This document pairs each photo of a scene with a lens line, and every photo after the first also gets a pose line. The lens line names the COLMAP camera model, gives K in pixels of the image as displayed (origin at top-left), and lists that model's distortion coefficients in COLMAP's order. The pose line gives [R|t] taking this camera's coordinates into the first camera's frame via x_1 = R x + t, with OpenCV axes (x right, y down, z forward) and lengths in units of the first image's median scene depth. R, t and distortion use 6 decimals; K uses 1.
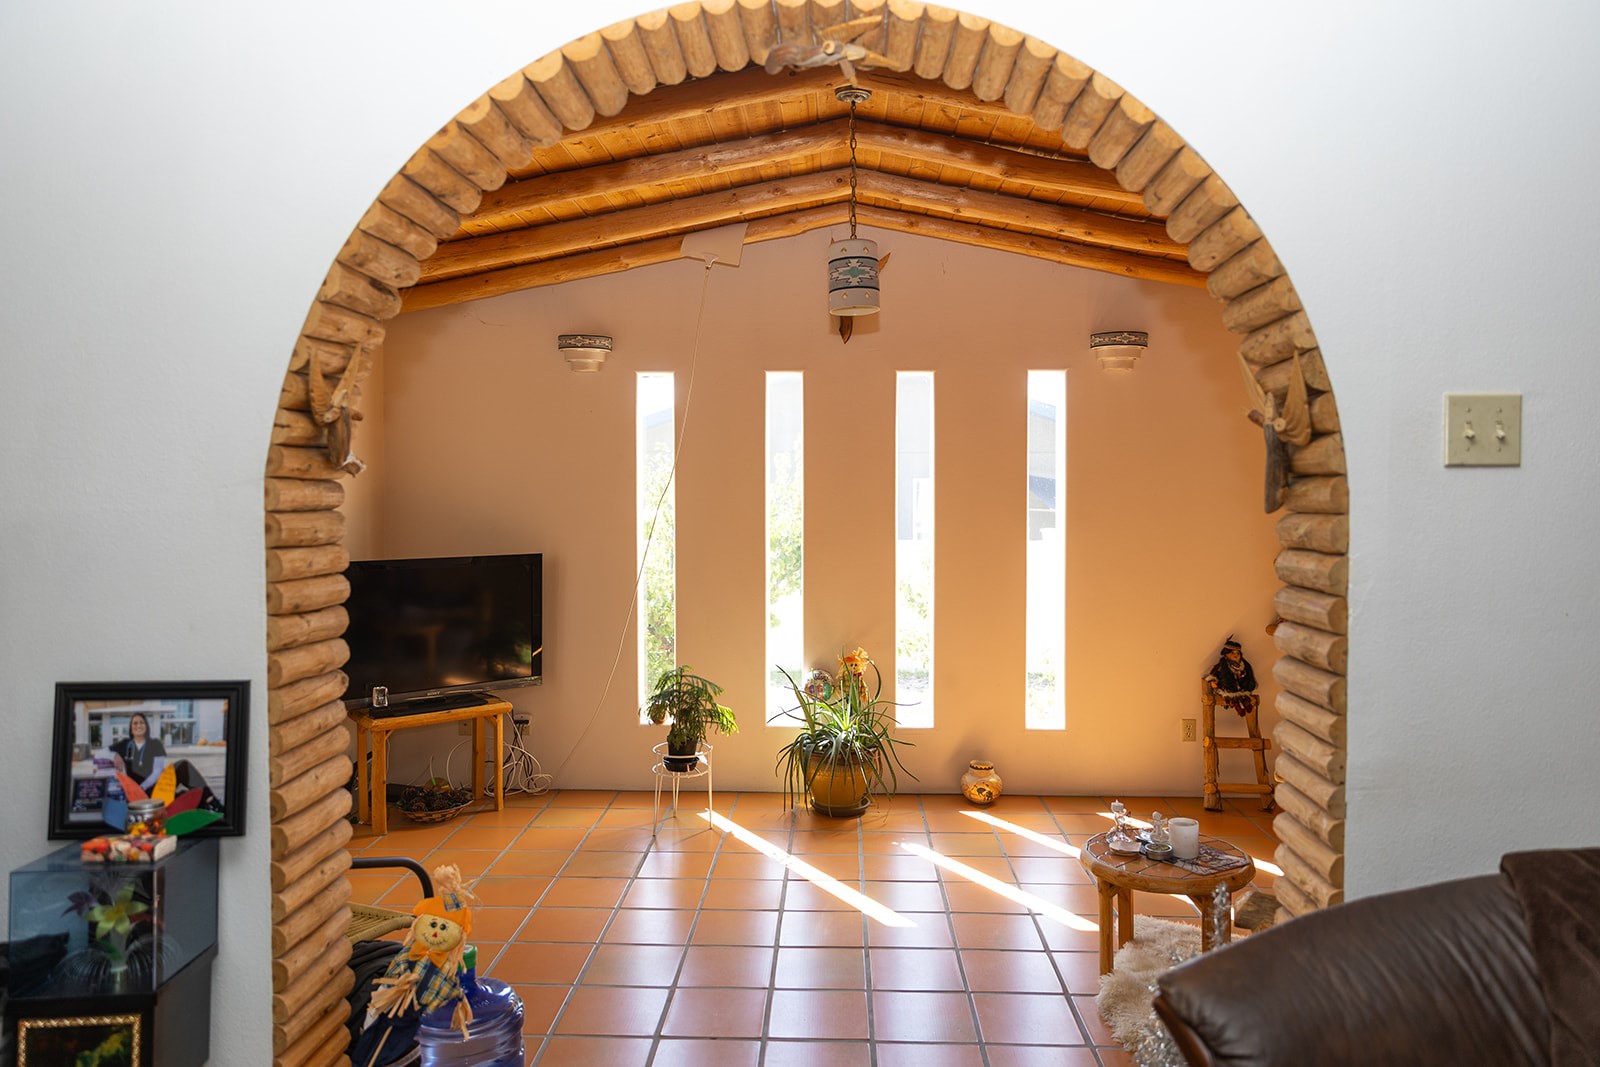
lens RADIAL K [[1049.4, 0, 796.6], [0, 1049.4, 508.7], [0, 0, 1]] dist [-0.029450, -0.000984]
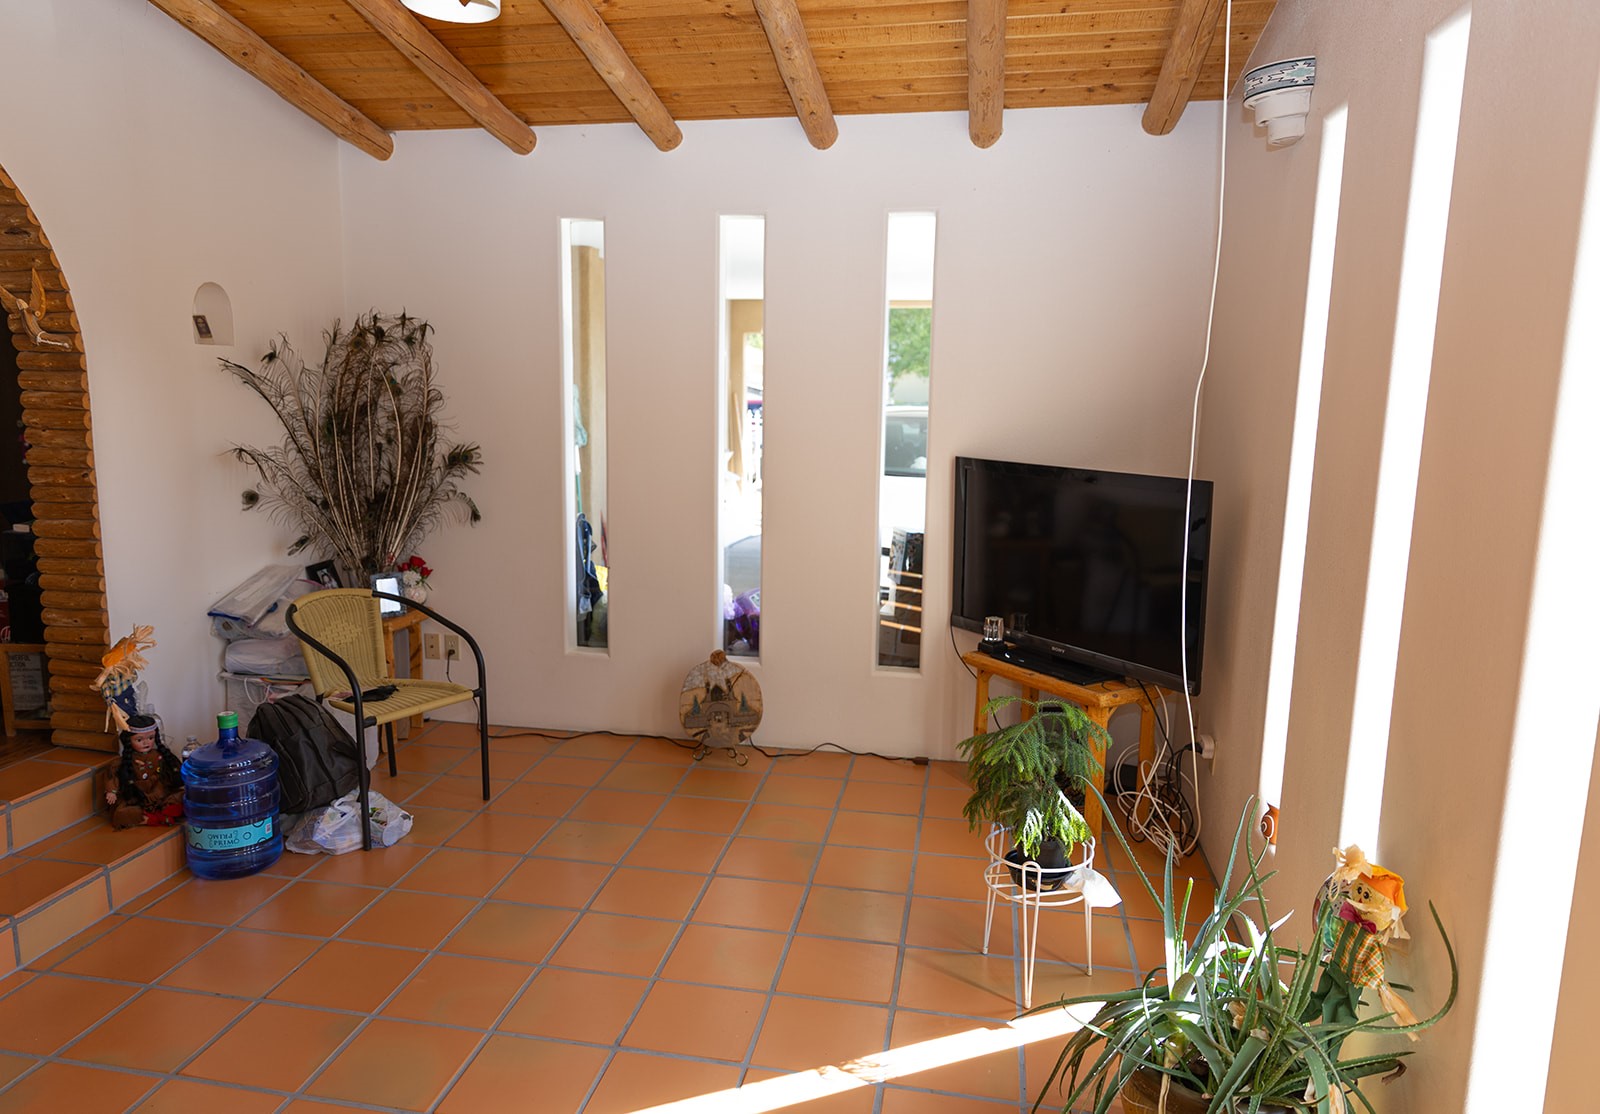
lens RADIAL K [[1093.8, 0, 800.0], [0, 1093.8, 557.0], [0, 0, 1]] dist [0.005041, 0.000783]
pose [[-0.141314, 0.151394, -0.978320, 0.452507], [-0.032952, 0.986970, 0.157492, -0.005642], [0.989416, 0.054494, -0.134484, 0.959871]]
